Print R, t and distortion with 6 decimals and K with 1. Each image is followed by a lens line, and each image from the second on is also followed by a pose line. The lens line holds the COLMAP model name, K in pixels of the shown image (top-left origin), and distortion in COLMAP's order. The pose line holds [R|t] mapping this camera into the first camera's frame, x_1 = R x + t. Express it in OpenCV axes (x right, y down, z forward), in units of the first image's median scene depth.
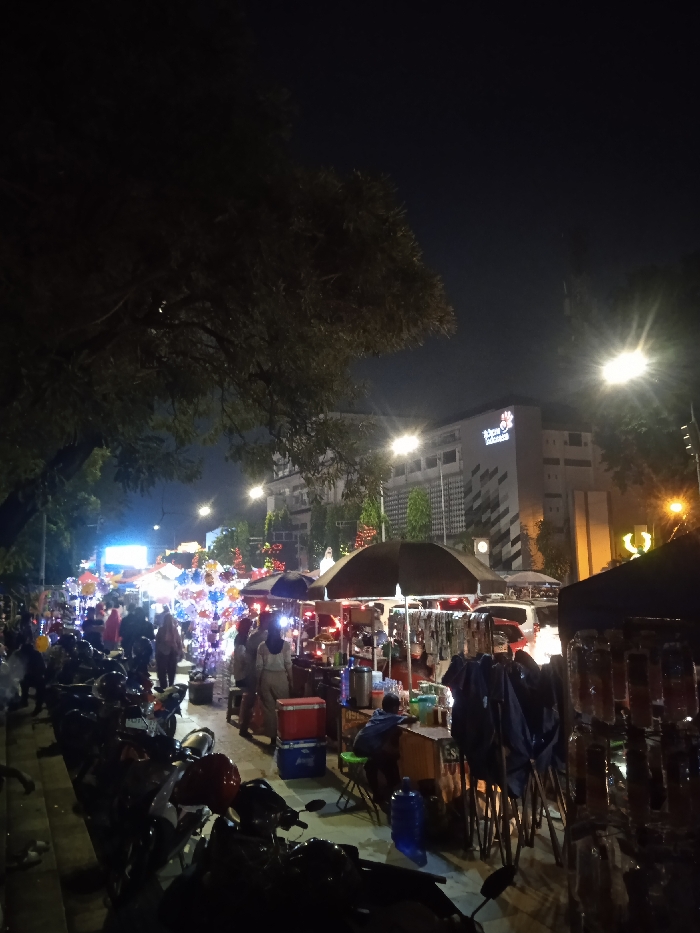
lens RADIAL K [[775.6, 0, 345.7], [0, 775.6, 464.1], [0, 0, 1]] dist [0.047762, -0.078517]
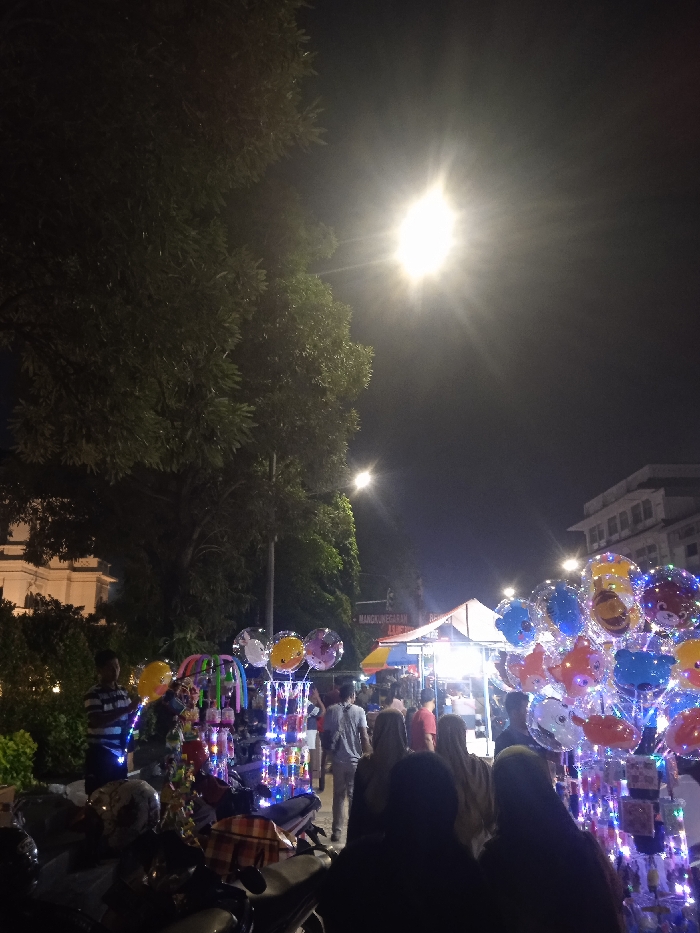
lens RADIAL K [[775.6, 0, 345.7], [0, 775.6, 464.1], [0, 0, 1]] dist [0.047762, -0.078517]
pose [[0.930356, -0.090205, -0.355388, -0.316104], [0.050542, 0.991563, -0.119369, 0.244851], [0.363158, 0.093094, 0.927065, 1.359035]]
